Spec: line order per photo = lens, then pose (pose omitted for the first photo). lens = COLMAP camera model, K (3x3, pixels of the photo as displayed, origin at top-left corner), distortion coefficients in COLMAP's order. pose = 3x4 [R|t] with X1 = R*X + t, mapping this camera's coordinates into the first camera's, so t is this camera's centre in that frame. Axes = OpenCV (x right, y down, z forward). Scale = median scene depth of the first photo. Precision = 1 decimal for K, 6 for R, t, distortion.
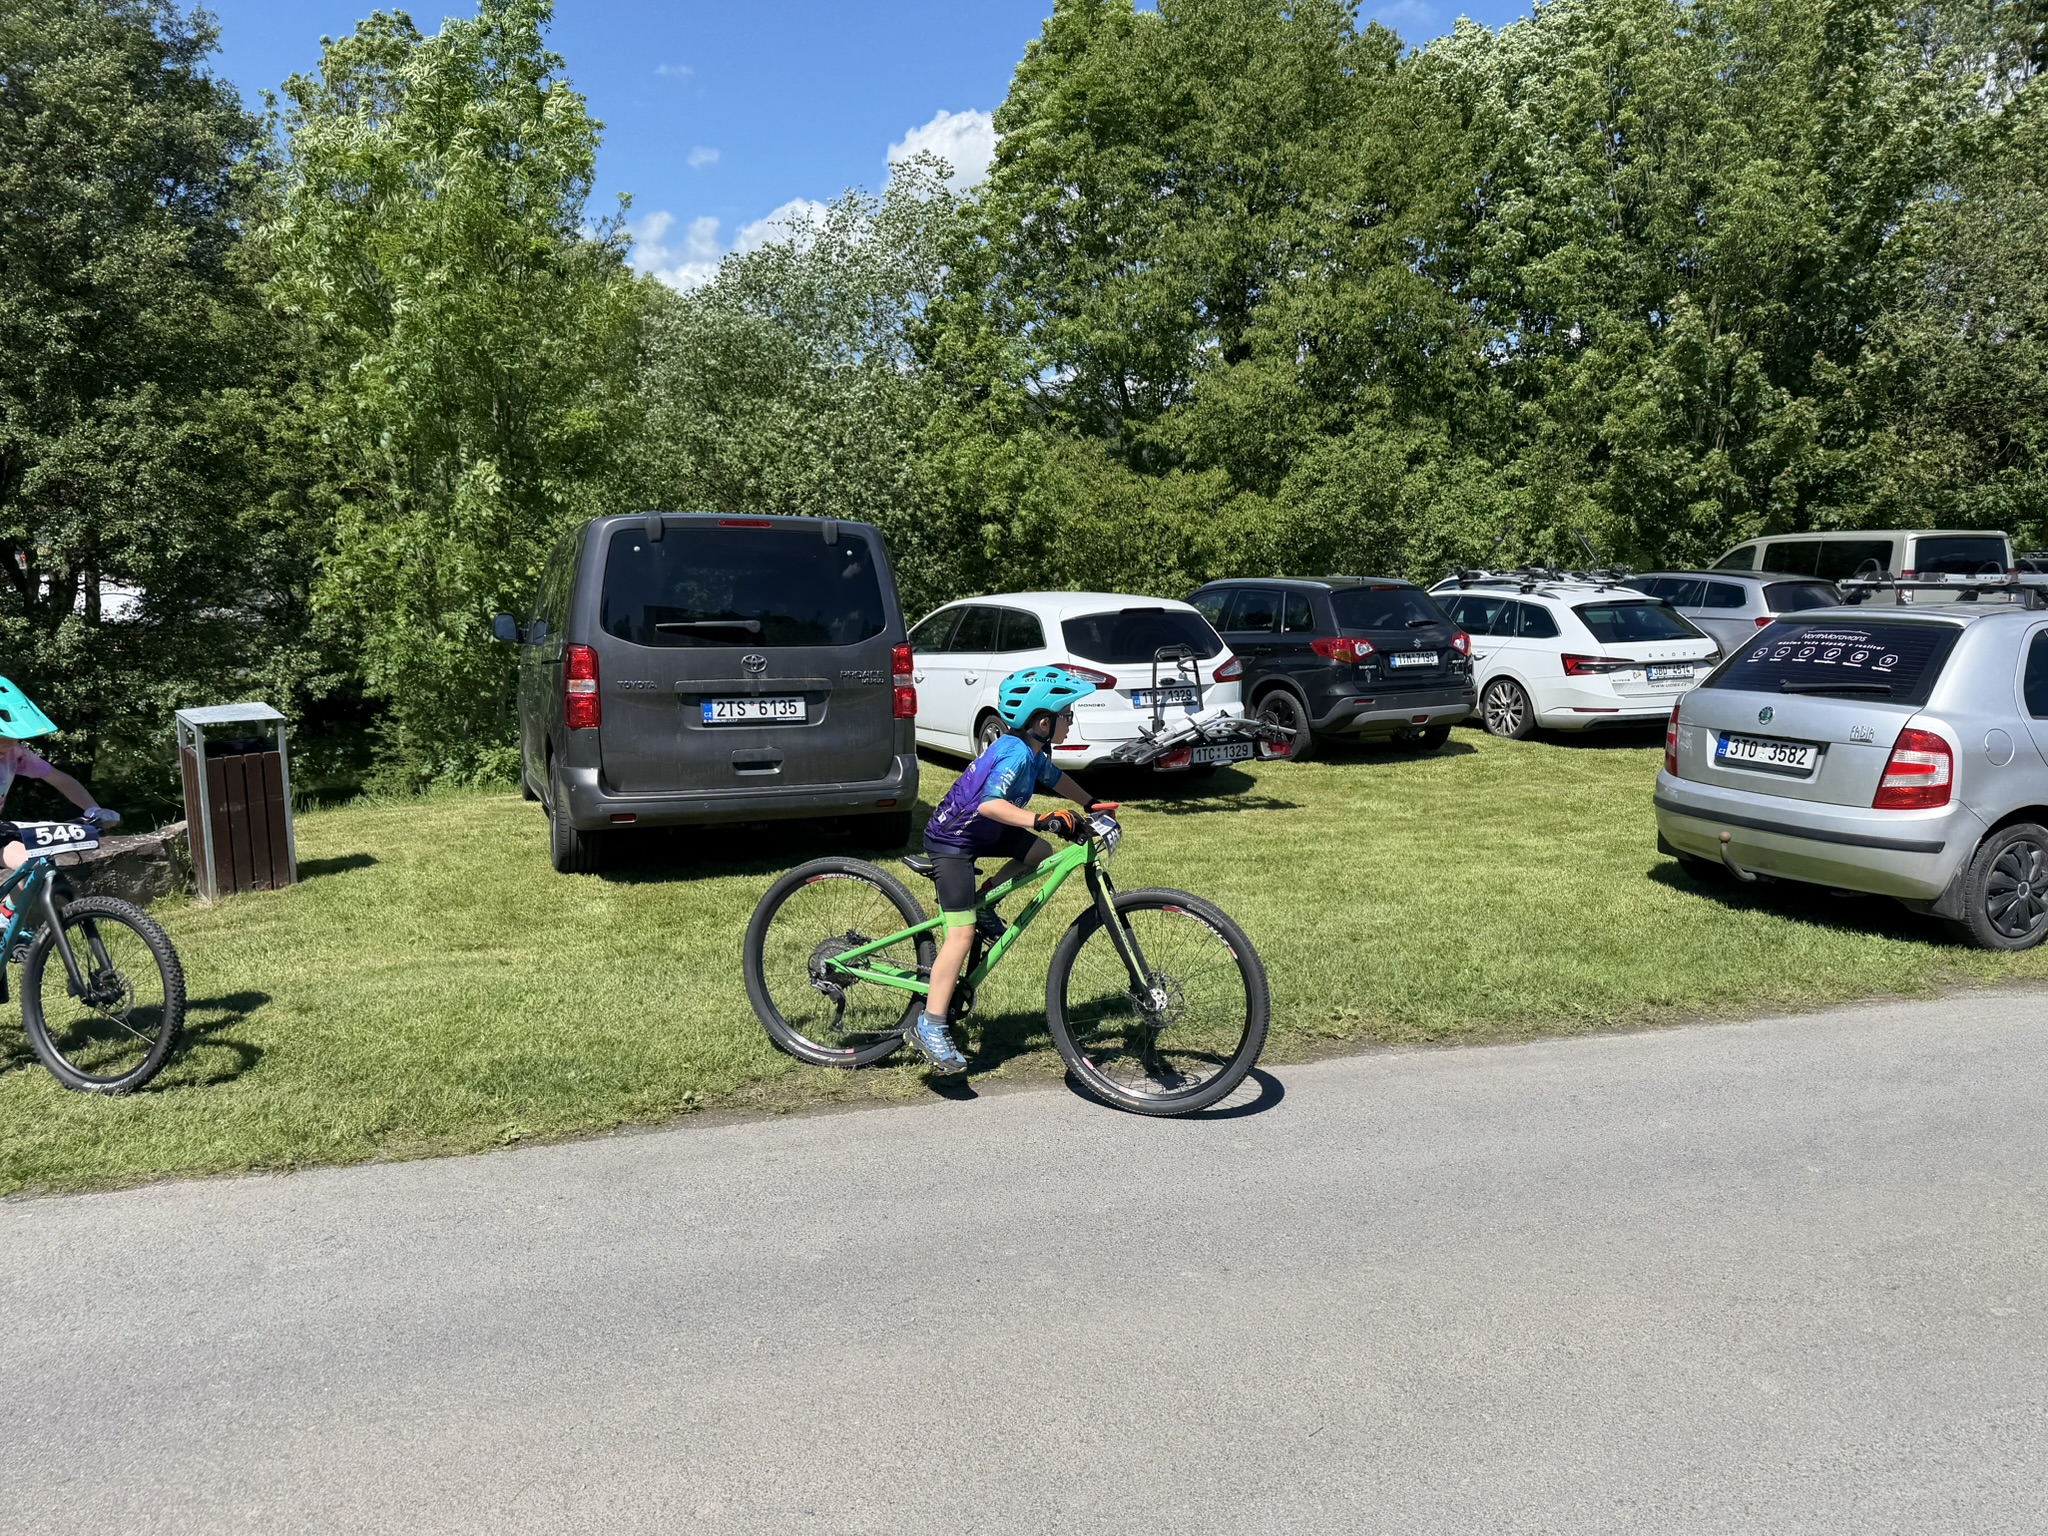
lens RADIAL K [[1452.0, 0, 1030.9], [0, 1452.0, 779.2], [0, 0, 1]] dist [0.100993, -0.135122]
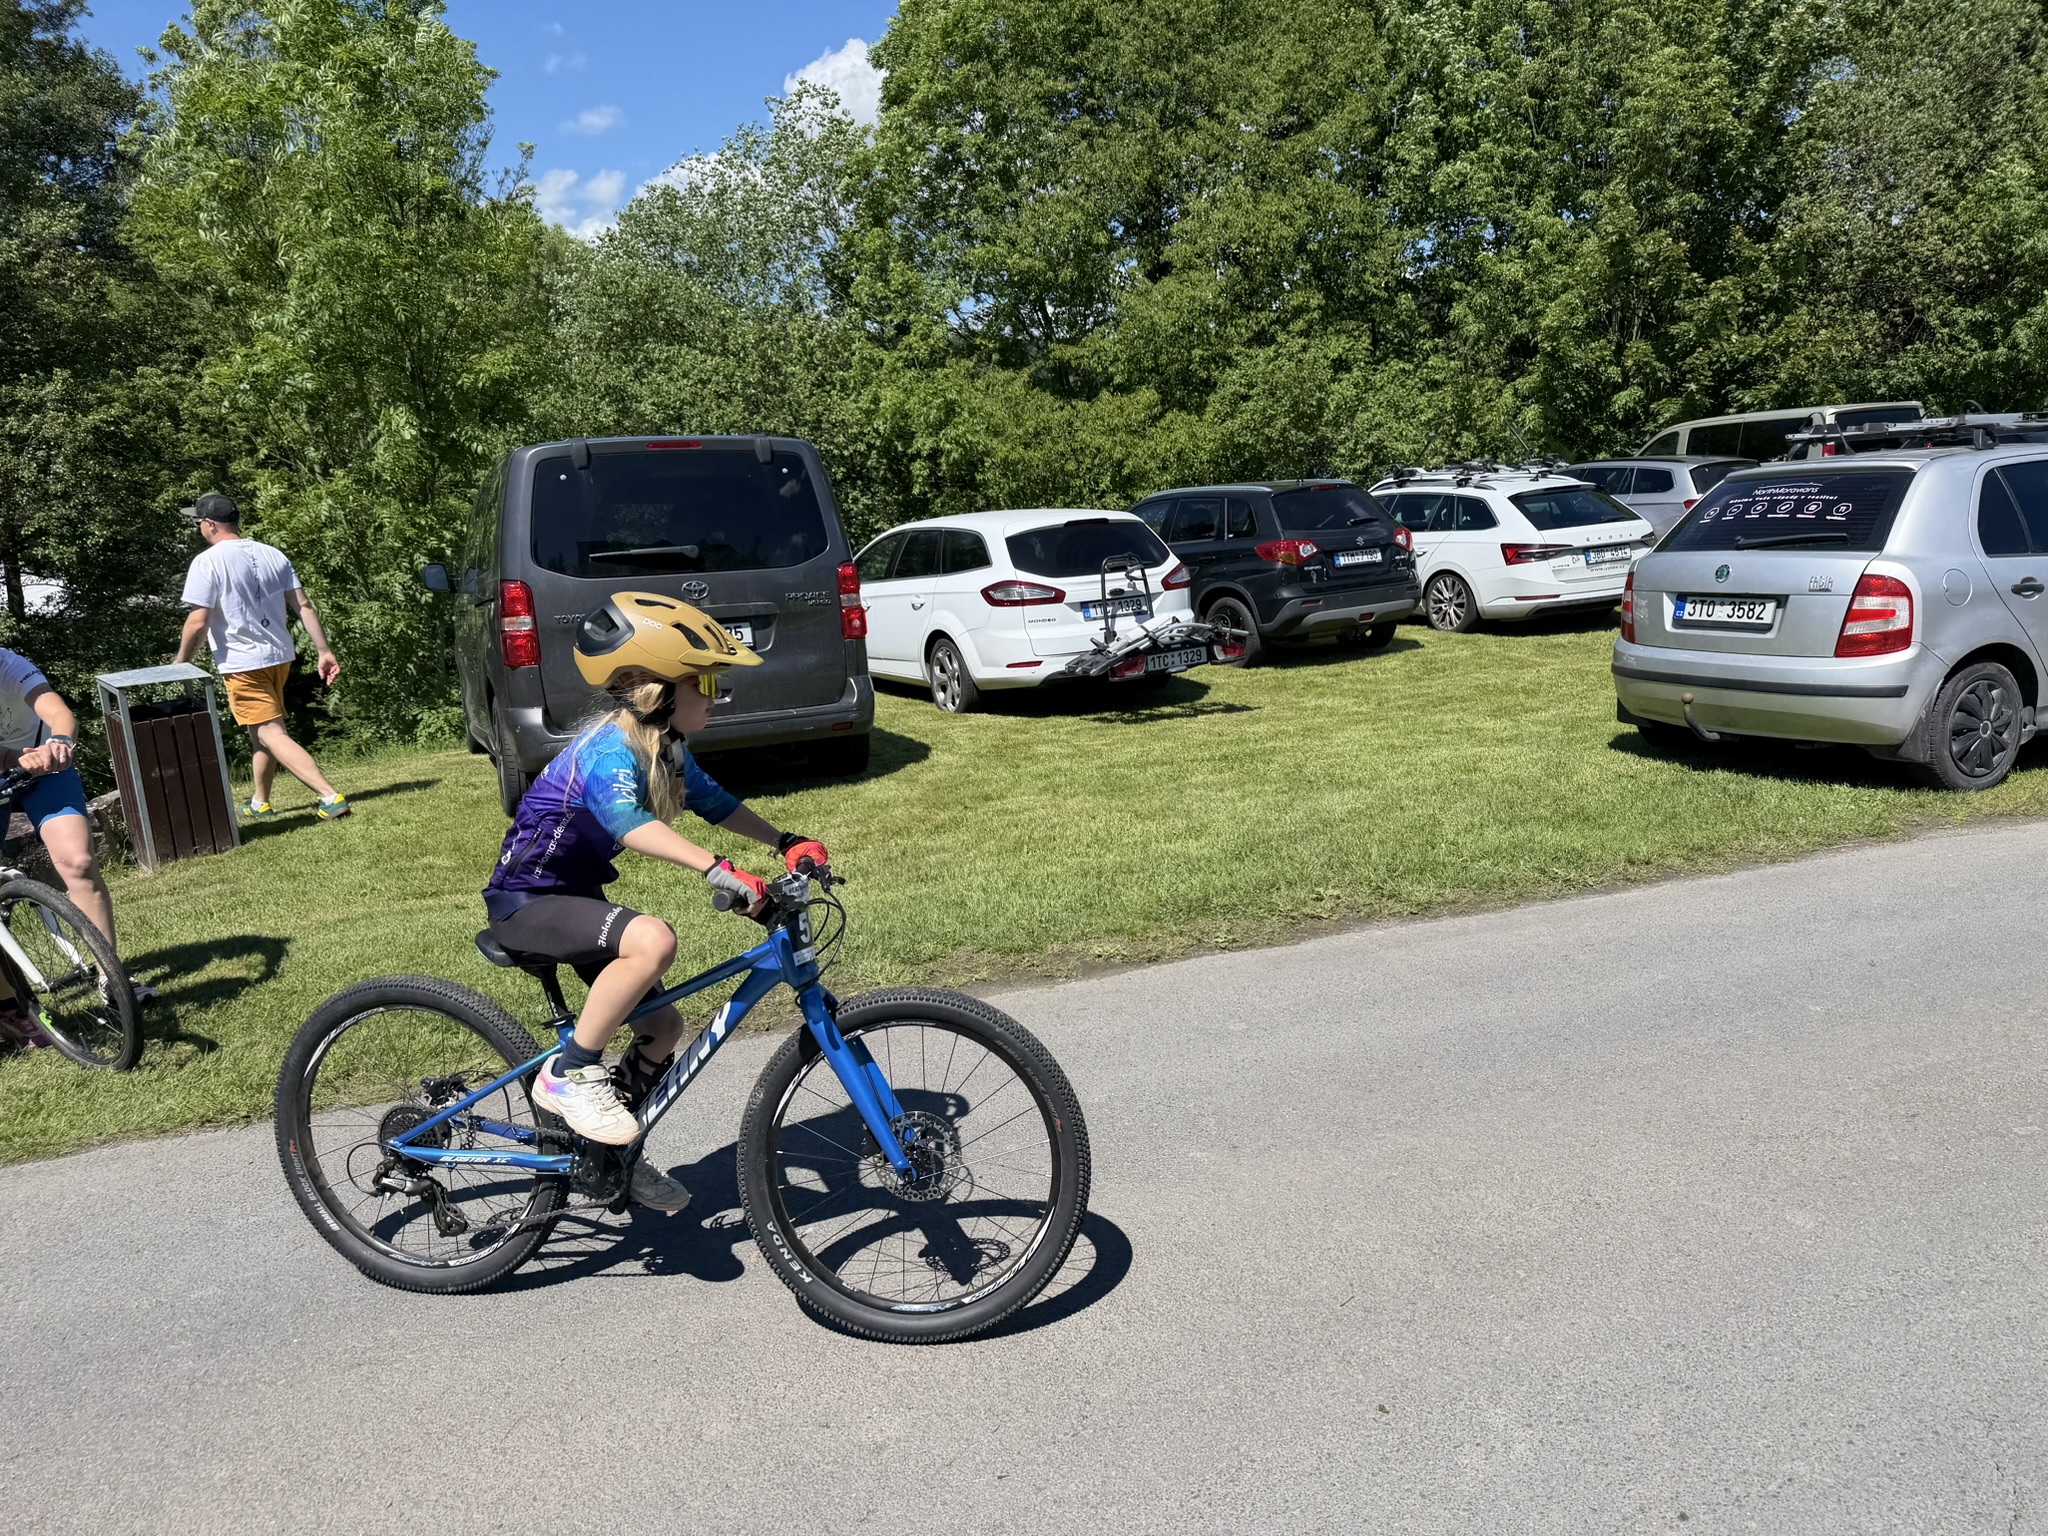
lens RADIAL K [[1425.5, 0, 1028.9], [0, 1425.5, 773.8], [0, 0, 1]] dist [0.094100, -0.124166]
pose [[0.997243, -0.066706, 0.032515, -0.005624], [0.065397, 0.997066, 0.039772, 0.013801], [-0.035073, -0.037536, 0.998680, 0.023028]]
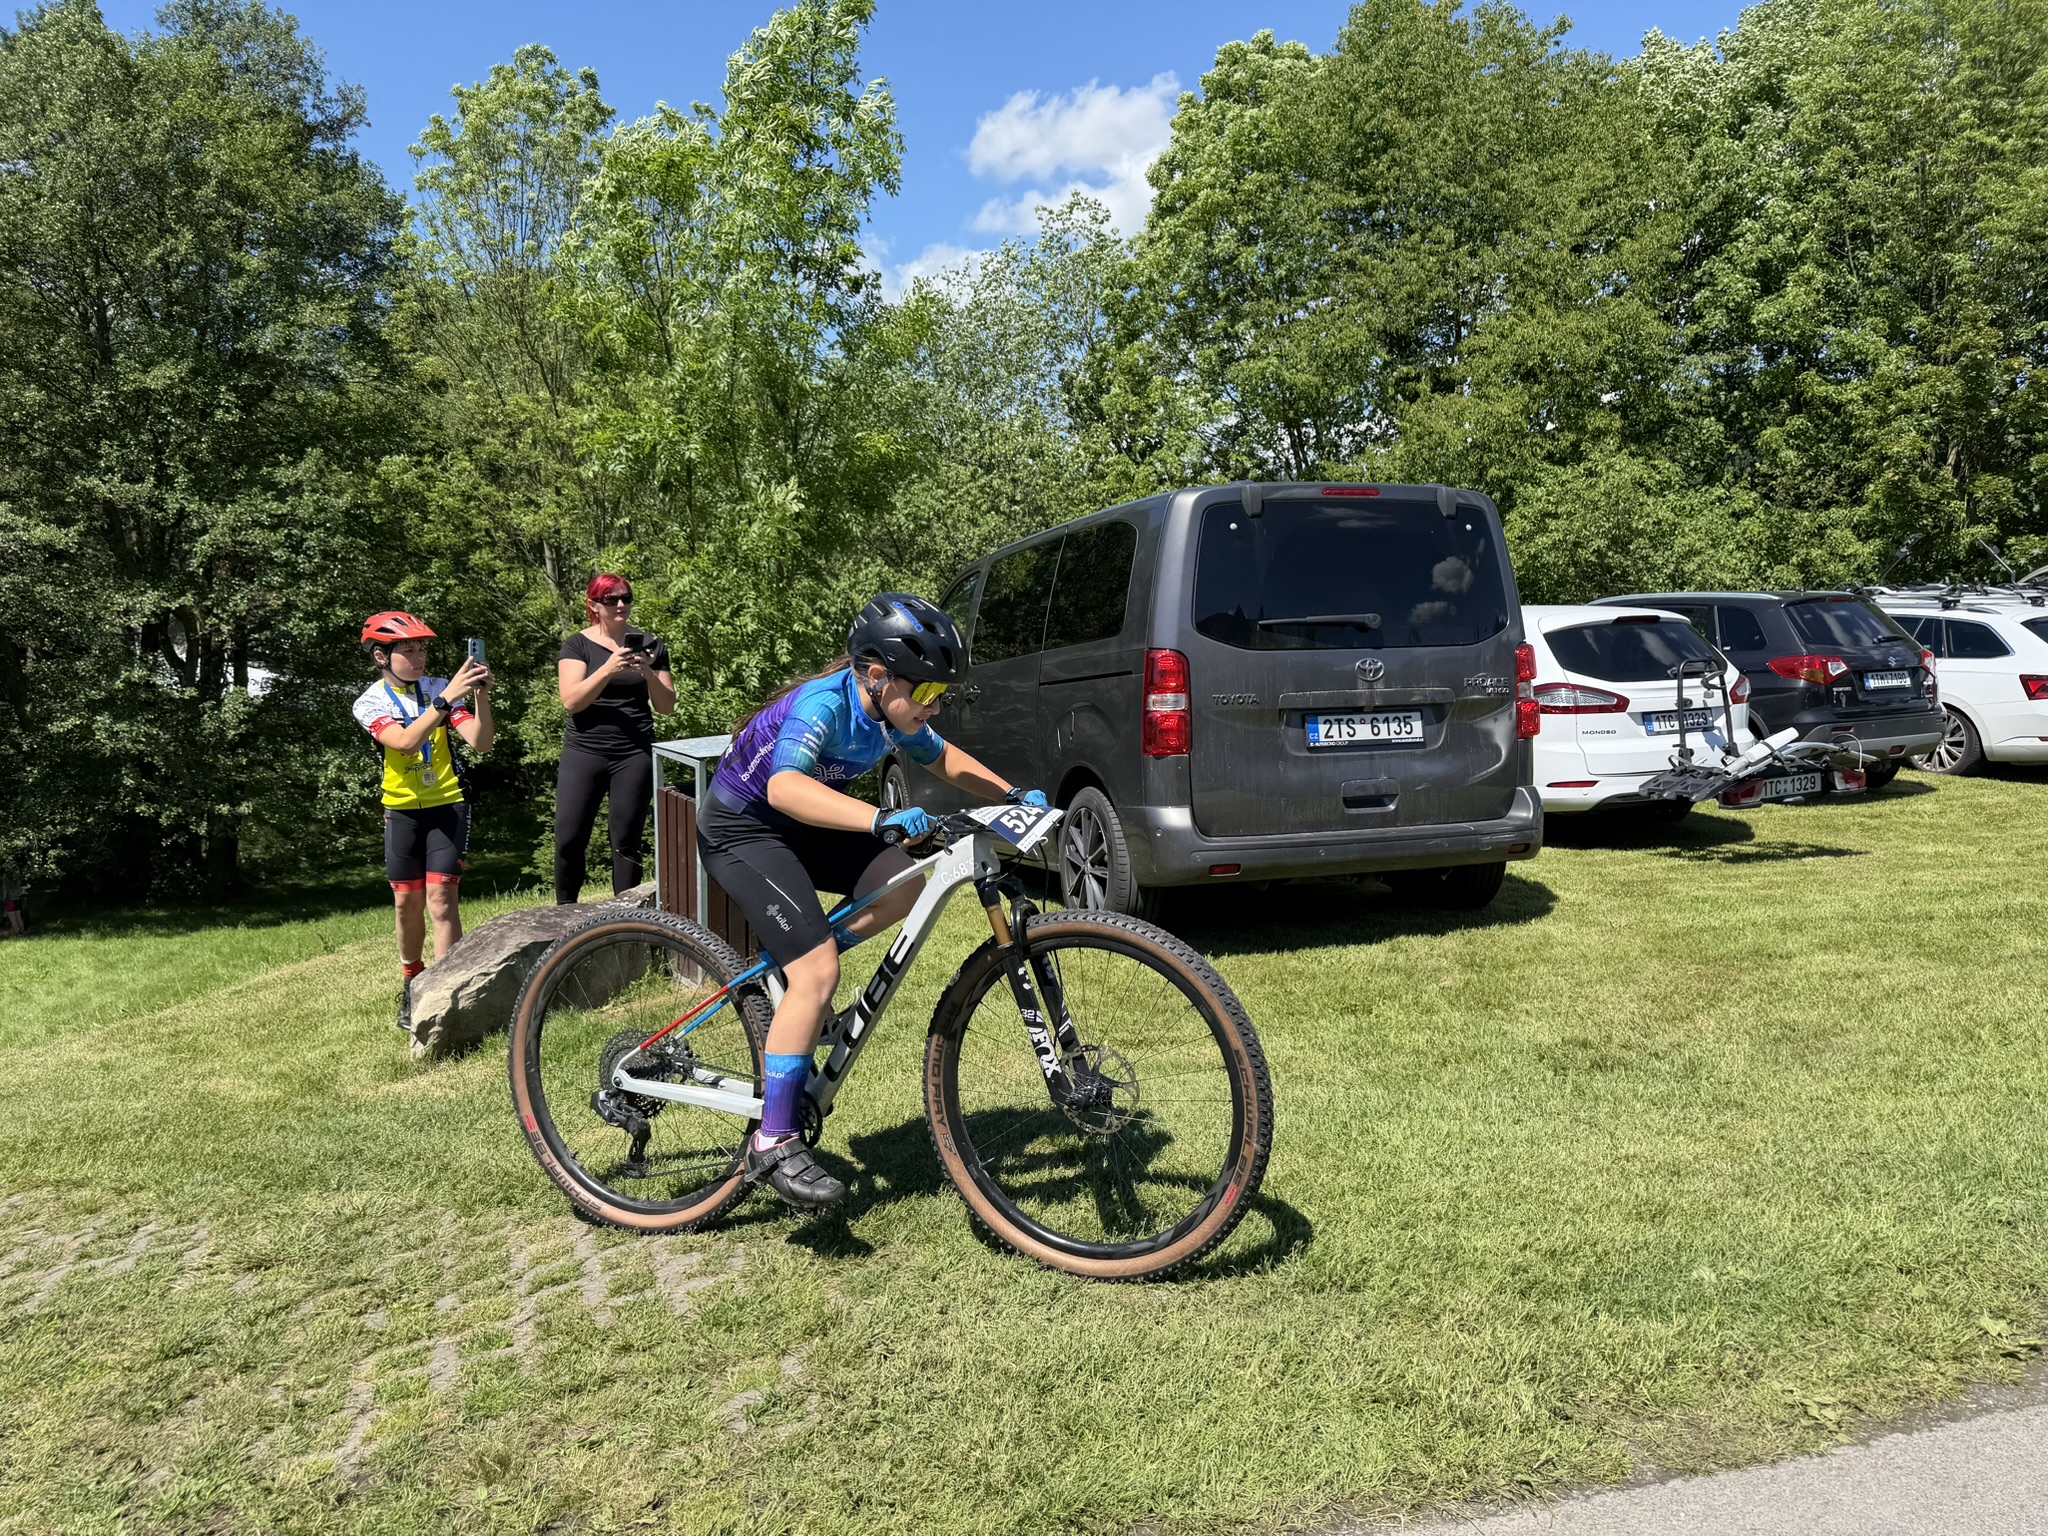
lens RADIAL K [[1430.3, 0, 1031.3], [0, 1430.3, 763.1], [0, 0, 1]] dist [0.069865, -0.110079]
pose [[0.999429, -0.017482, -0.028911, -0.250892], [0.015780, 0.998187, -0.058085, 0.008624], [0.029874, 0.057595, 0.997893, 0.169092]]
